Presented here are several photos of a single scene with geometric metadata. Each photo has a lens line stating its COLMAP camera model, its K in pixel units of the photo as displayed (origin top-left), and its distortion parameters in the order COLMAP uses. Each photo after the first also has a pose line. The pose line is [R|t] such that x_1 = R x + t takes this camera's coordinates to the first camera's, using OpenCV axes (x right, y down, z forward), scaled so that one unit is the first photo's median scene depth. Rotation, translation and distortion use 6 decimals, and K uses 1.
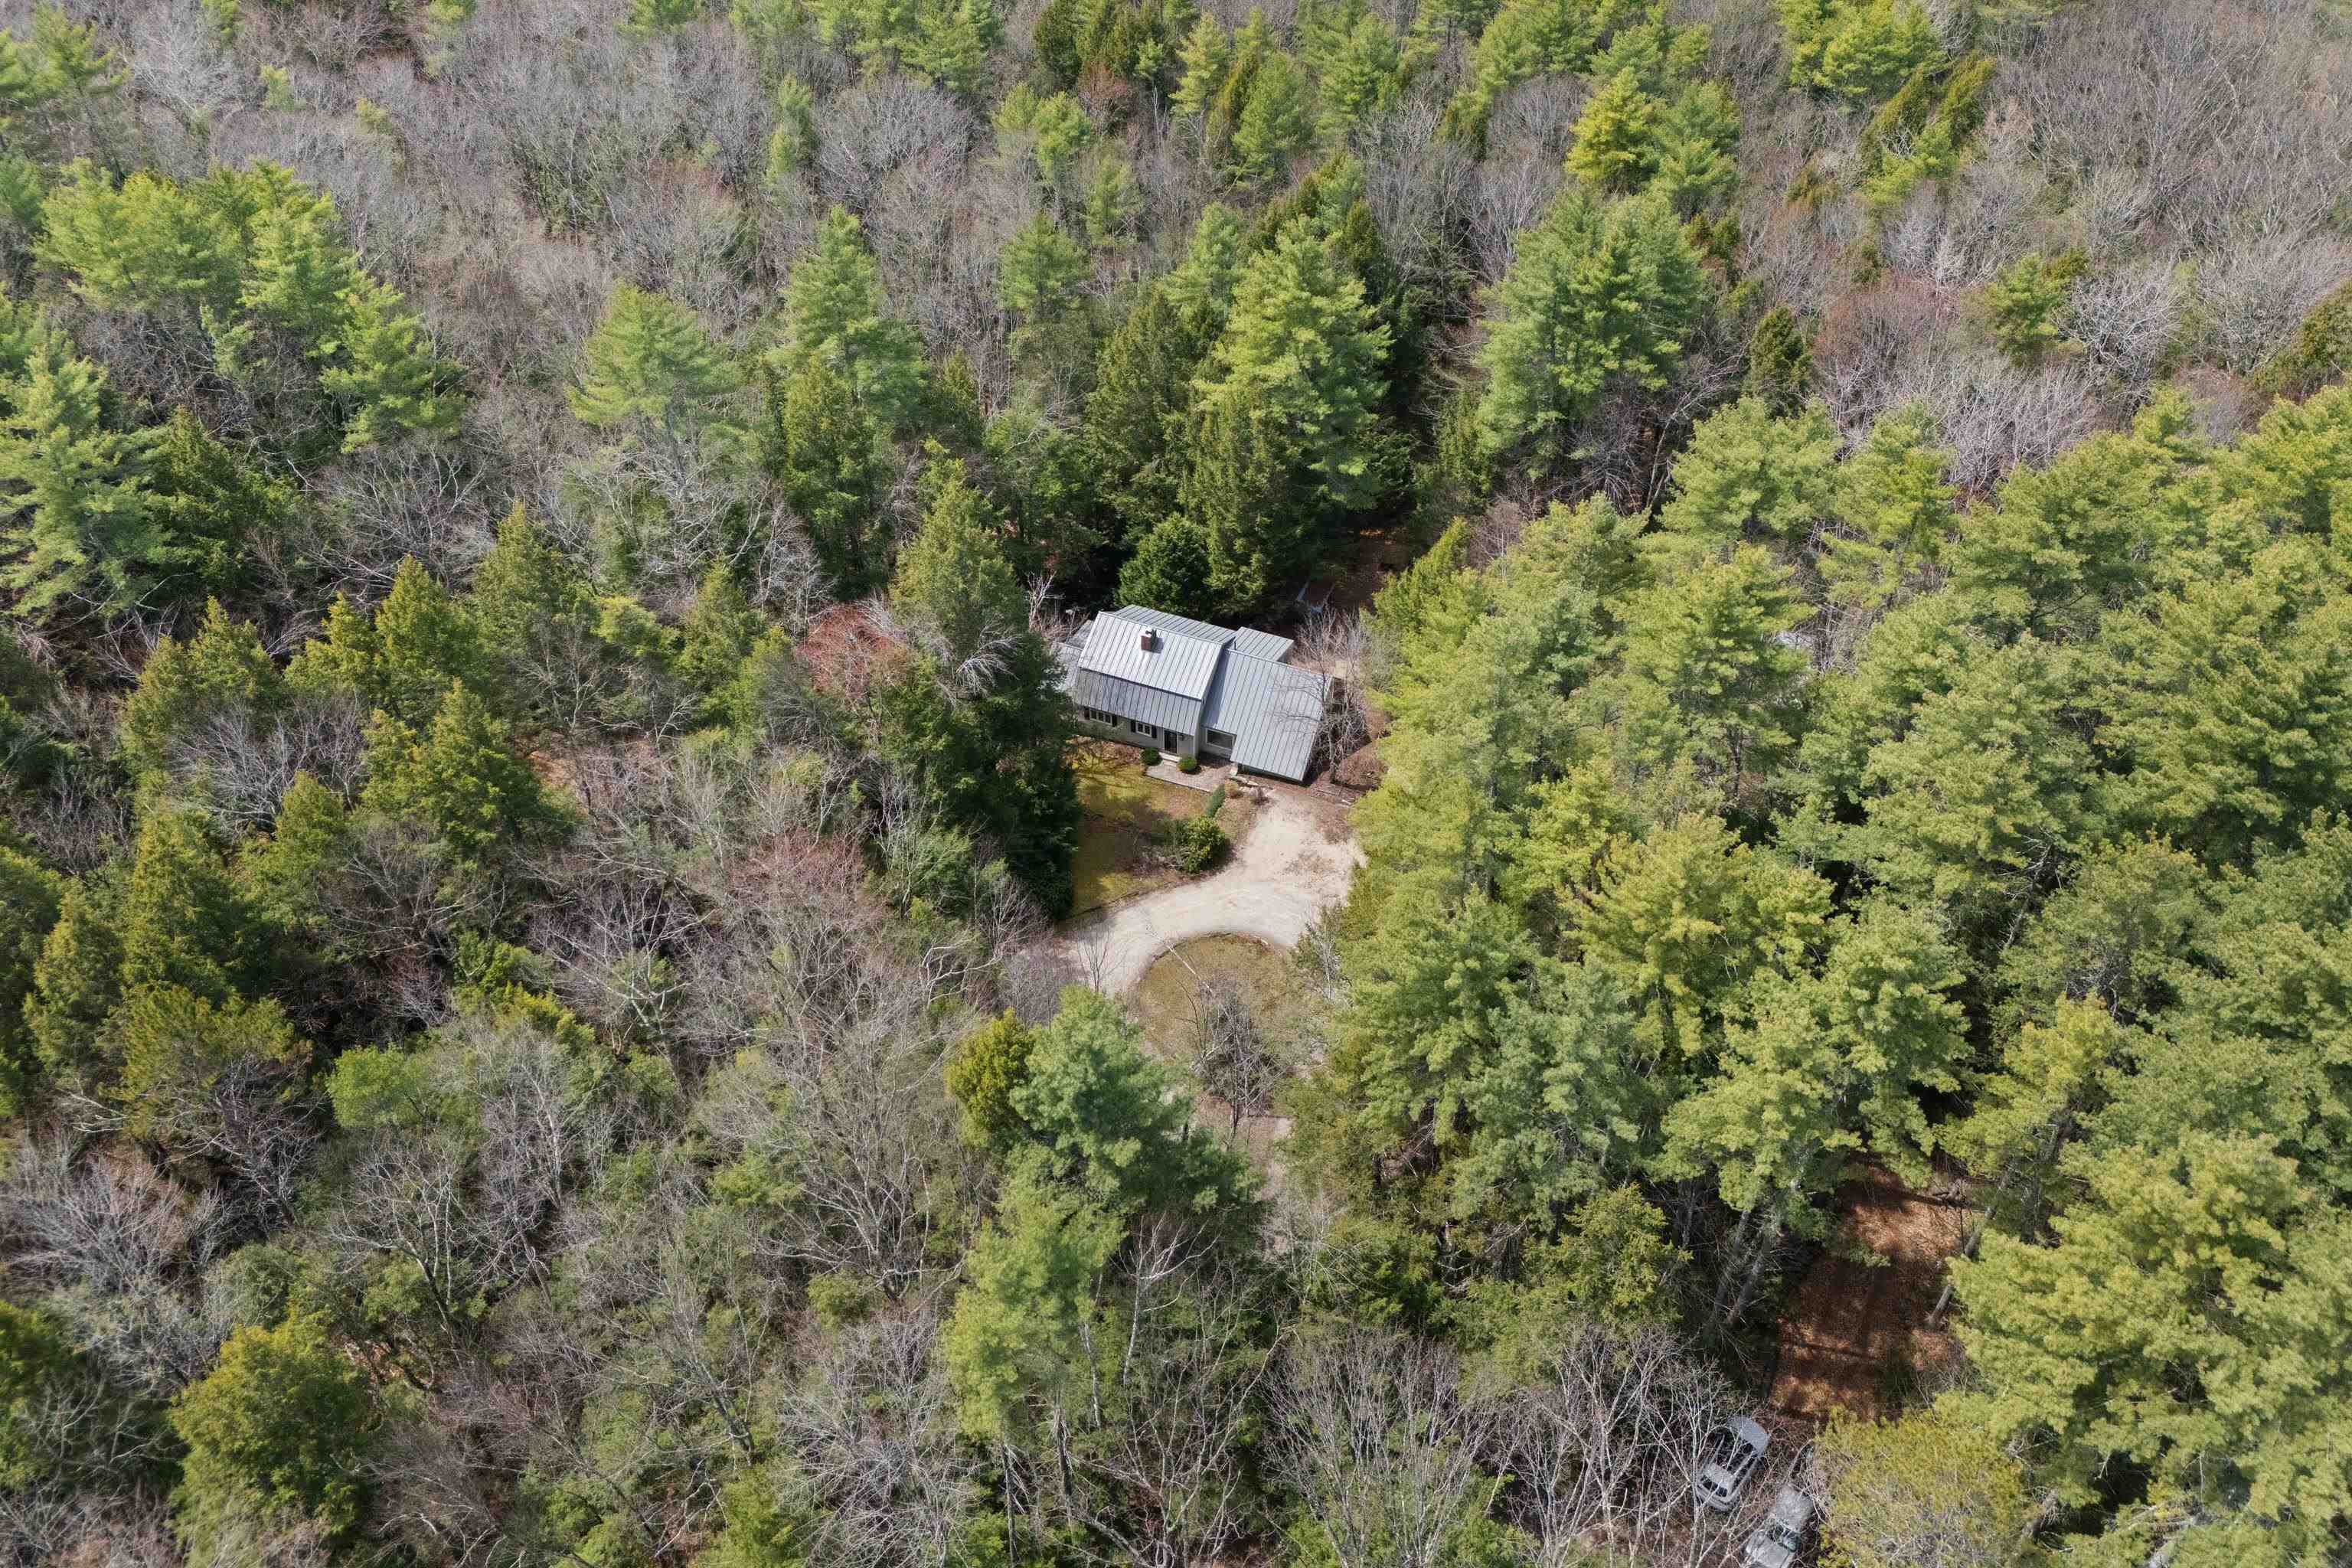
lens RADIAL K [[1723.9, 0, 1173.7], [0, 1723.9, 783.8], [0, 0, 1]] dist [0.082584, -0.072450]
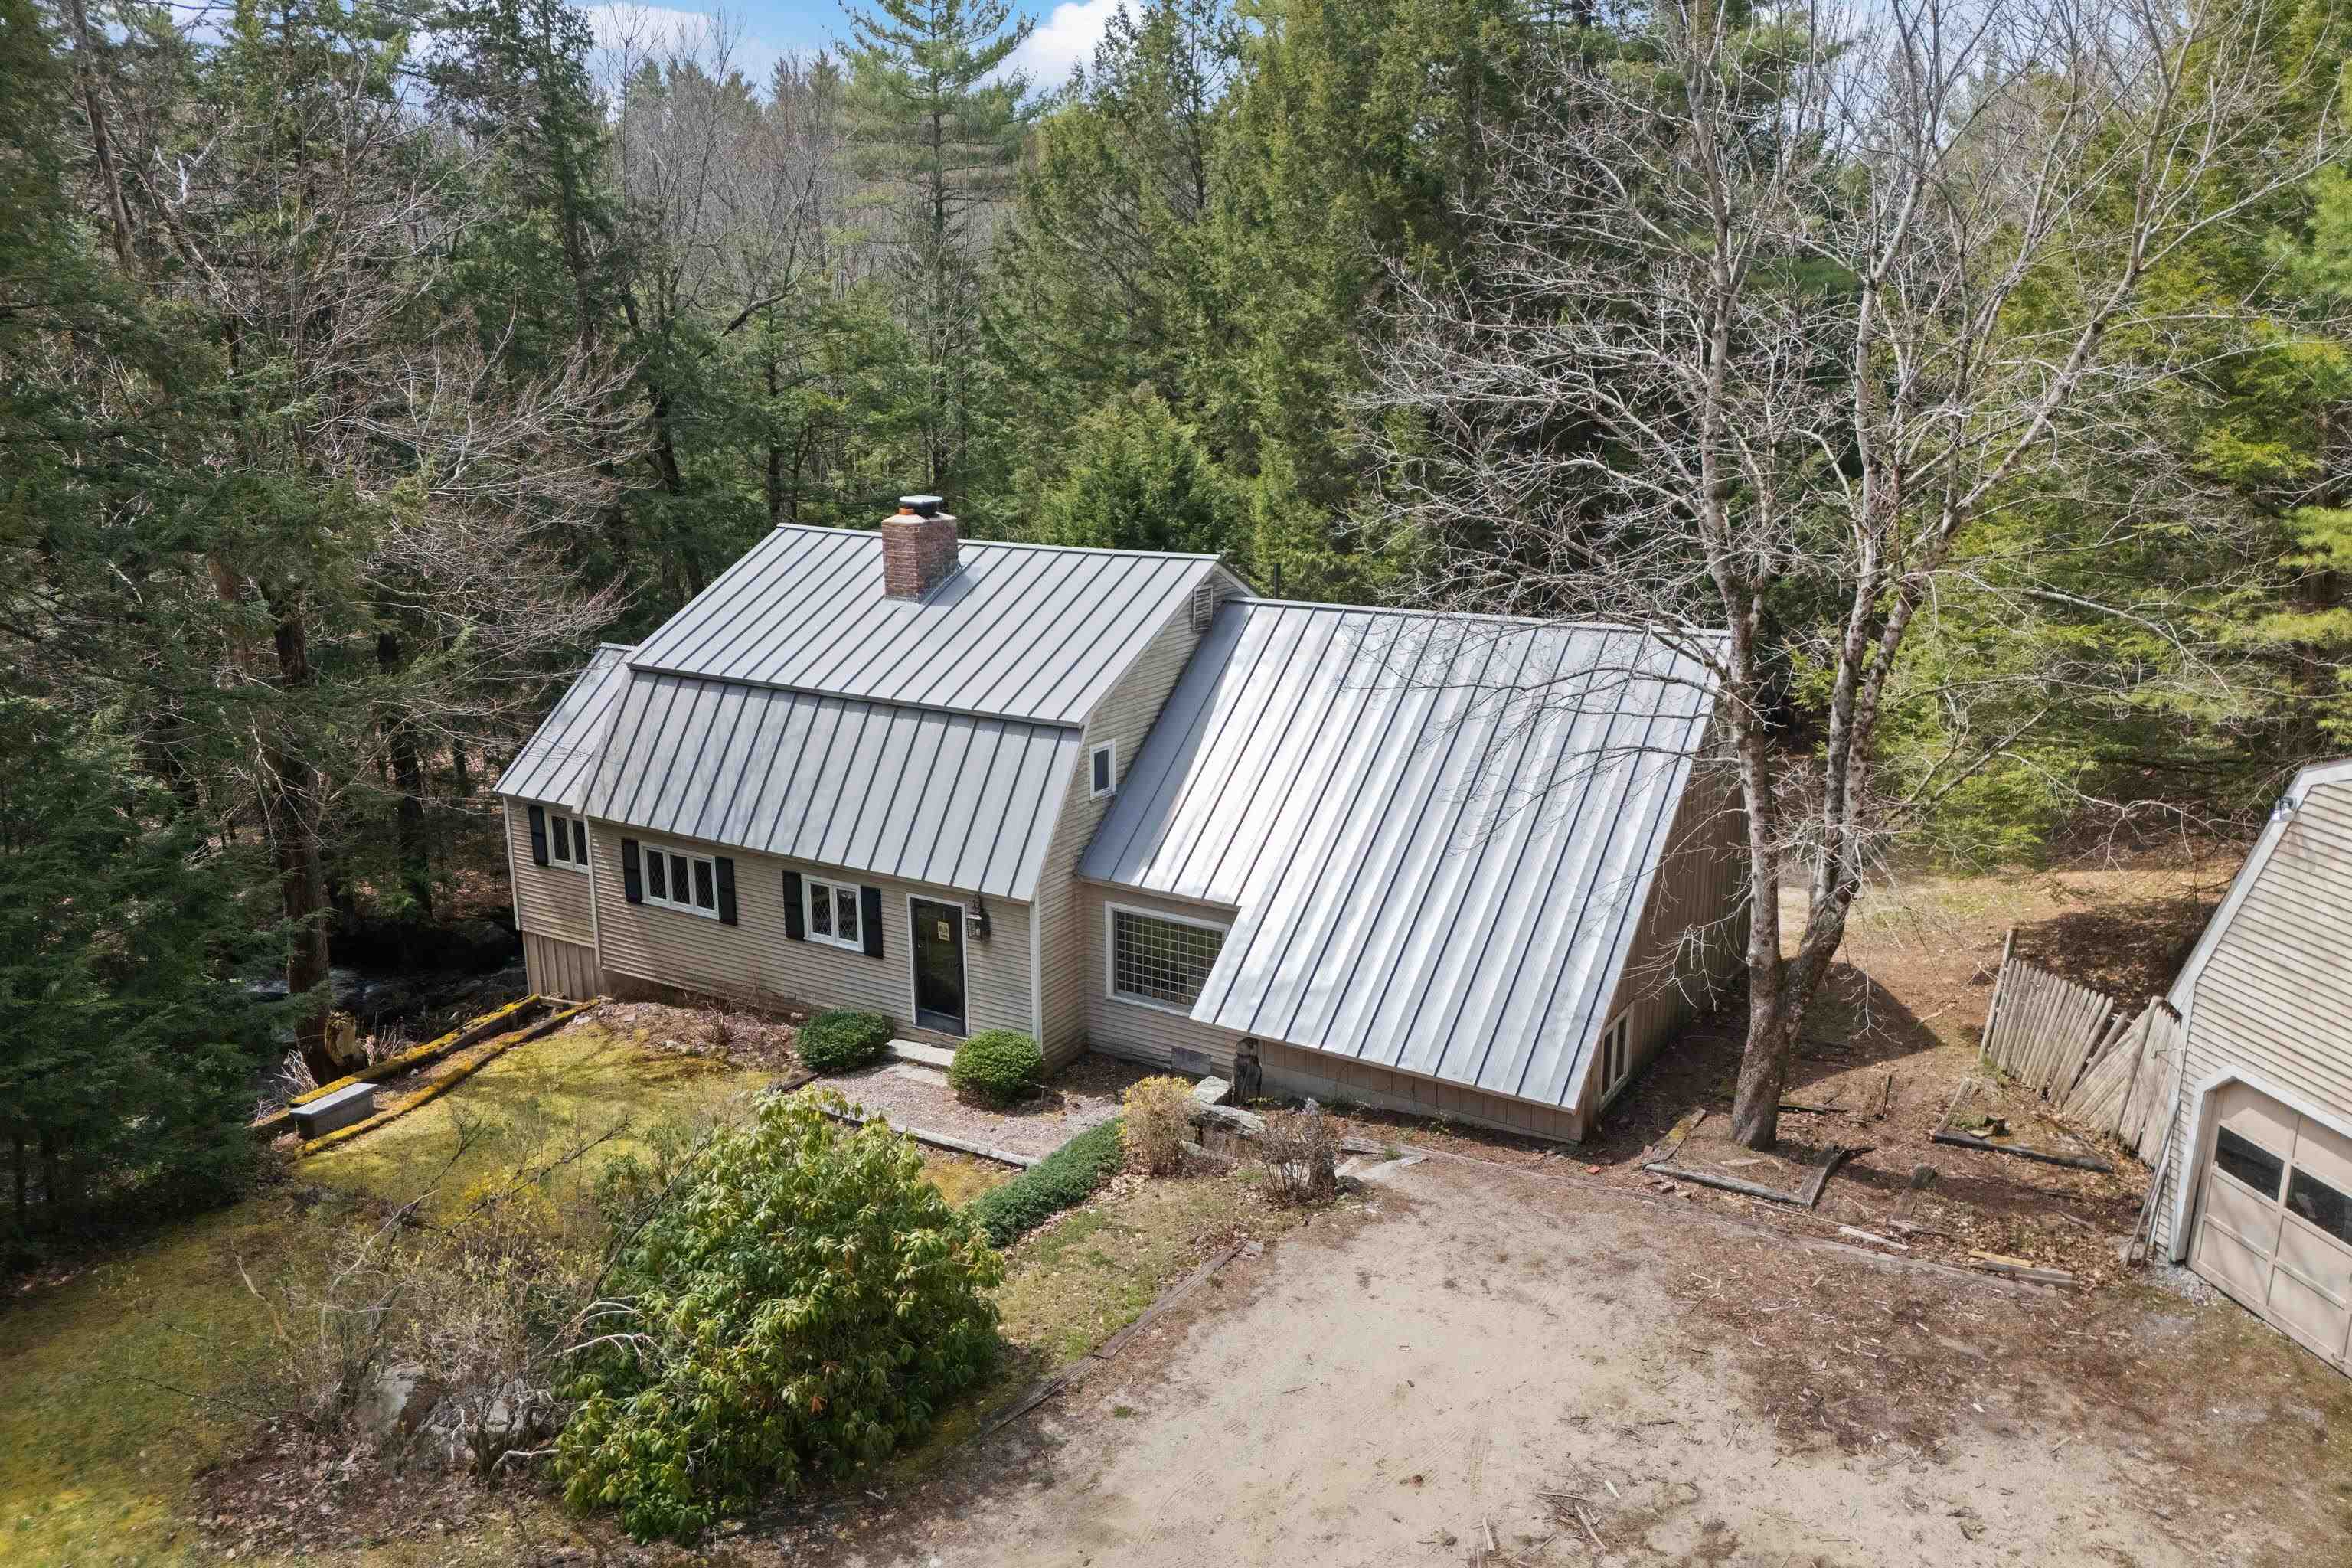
lens RADIAL K [[1723.9, 0, 1177.2], [0, 1723.9, 776.6], [0, 0, 1]] dist [0.082584, -0.072450]
pose [[0.986868, 0.038461, -0.156884, 0.059668], [-0.110056, 0.871018, -0.478764, 0.053719], [0.118235, 0.489743, 0.863813, 0.813122]]
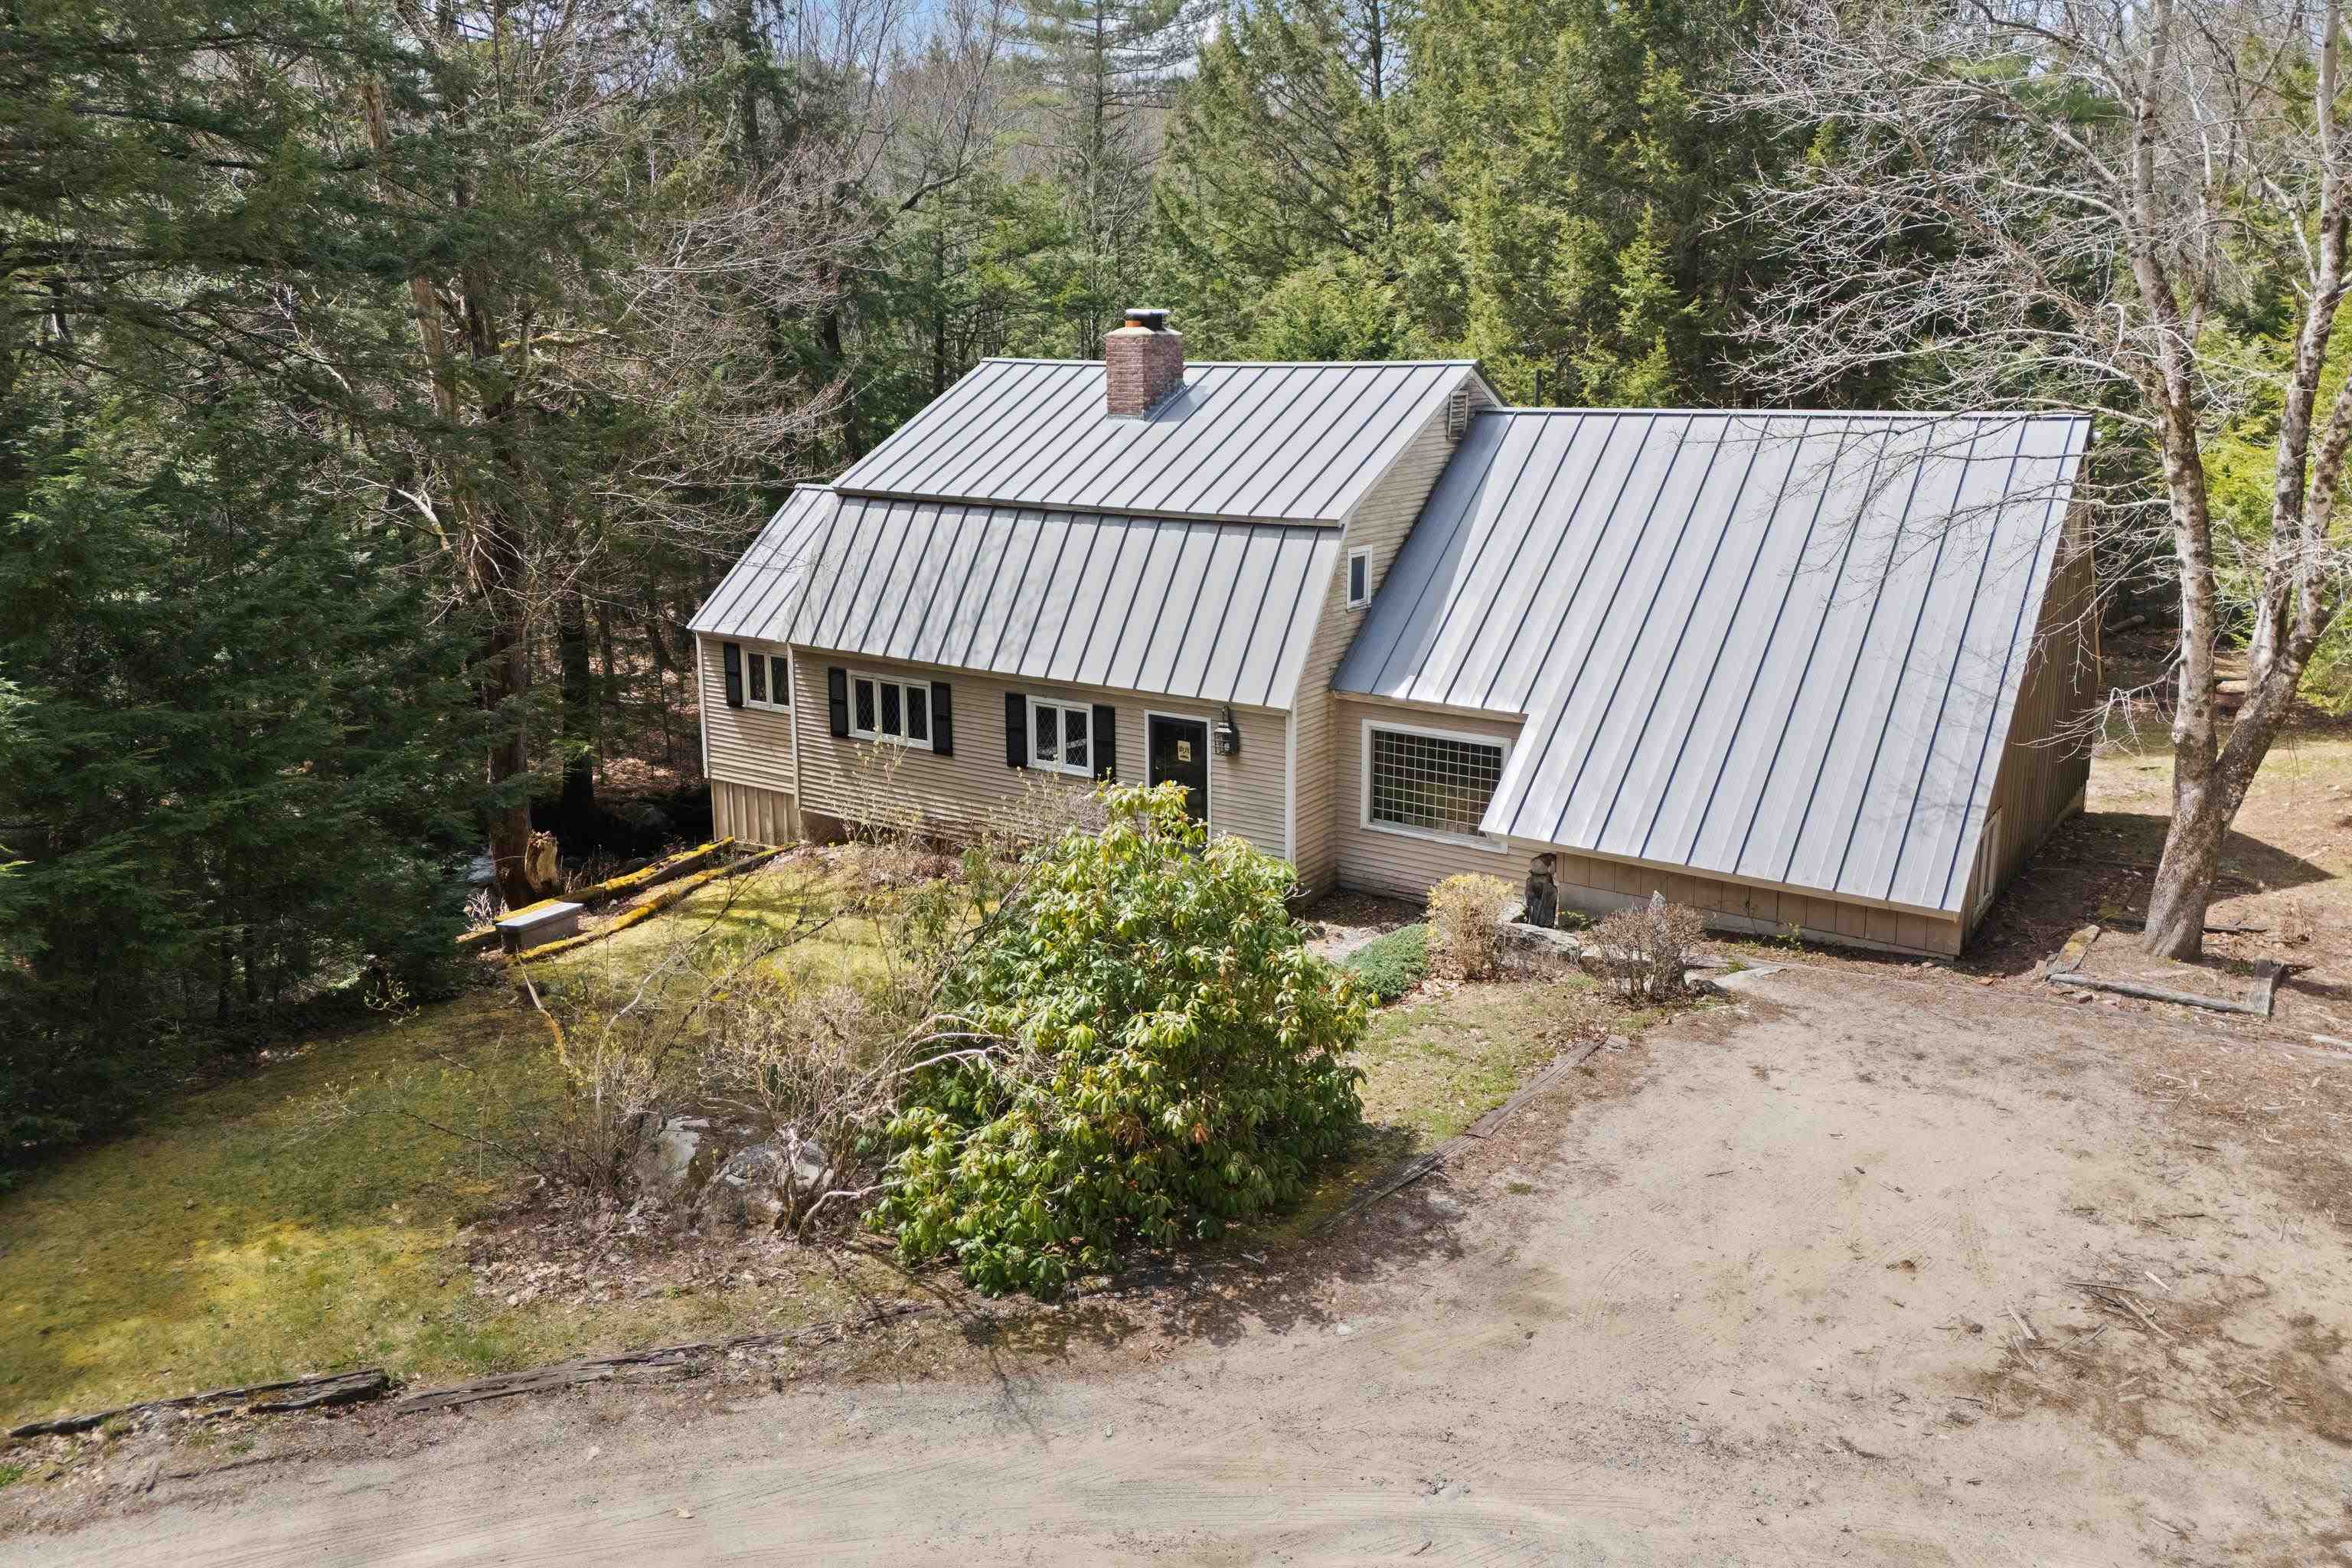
lens RADIAL K [[1723.9, 0, 1182.3], [0, 1723.9, 674.4], [0, 0, 1]] dist [0.082584, -0.072450]
pose [[0.978368, 0.039039, -0.203157, 0.037841], [-0.141230, 0.843628, -0.518022, 0.065530], [0.151166, 0.535508, 0.830891, 0.835456]]
